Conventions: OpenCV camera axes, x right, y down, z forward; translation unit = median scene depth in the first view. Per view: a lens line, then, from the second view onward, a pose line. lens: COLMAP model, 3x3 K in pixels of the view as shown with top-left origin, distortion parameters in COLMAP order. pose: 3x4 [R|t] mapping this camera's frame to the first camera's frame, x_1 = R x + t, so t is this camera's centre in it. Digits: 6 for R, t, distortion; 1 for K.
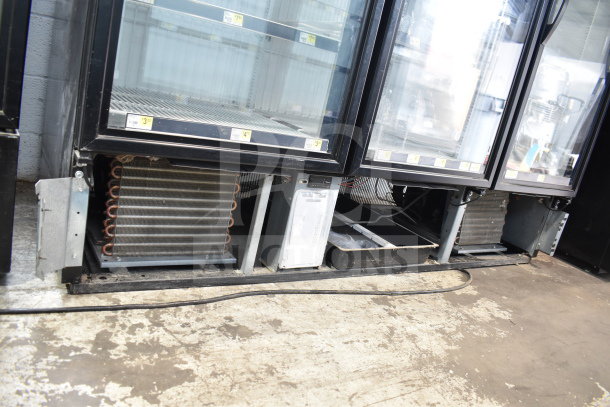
lens RADIAL K [[478.9, 0, 305.0], [0, 478.9, 202.4], [0, 0, 1]] dist [-0.086683, 0.002769]
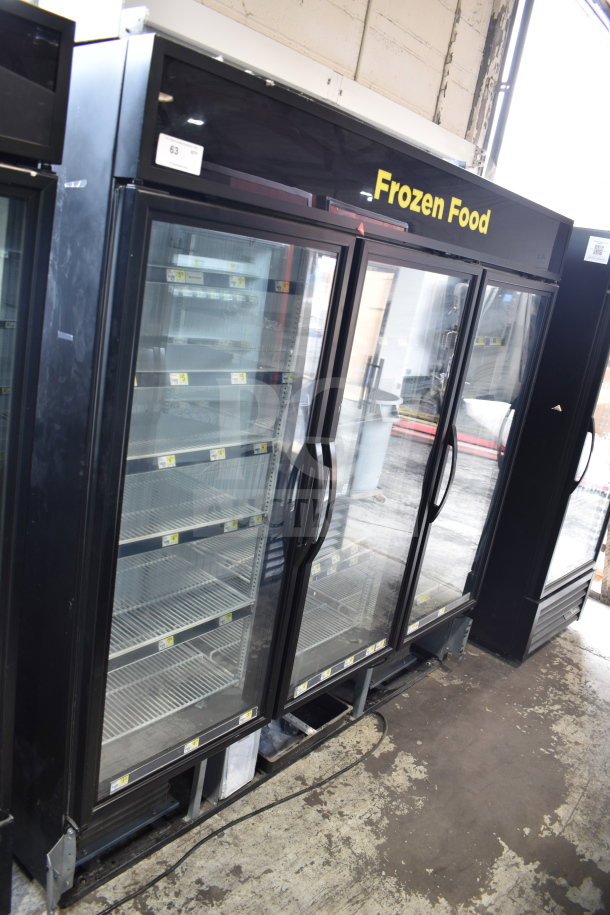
lens RADIAL K [[718.4, 0, 305.7], [0, 718.4, 459.2], [0, 0, 1]] dist [-0.086683, 0.002769]
pose [[0.959608, -0.137983, 0.245179, -0.163496], [0.118986, 0.988740, 0.090750, -0.805440], [-0.254940, -0.057912, 0.965221, -0.579819]]
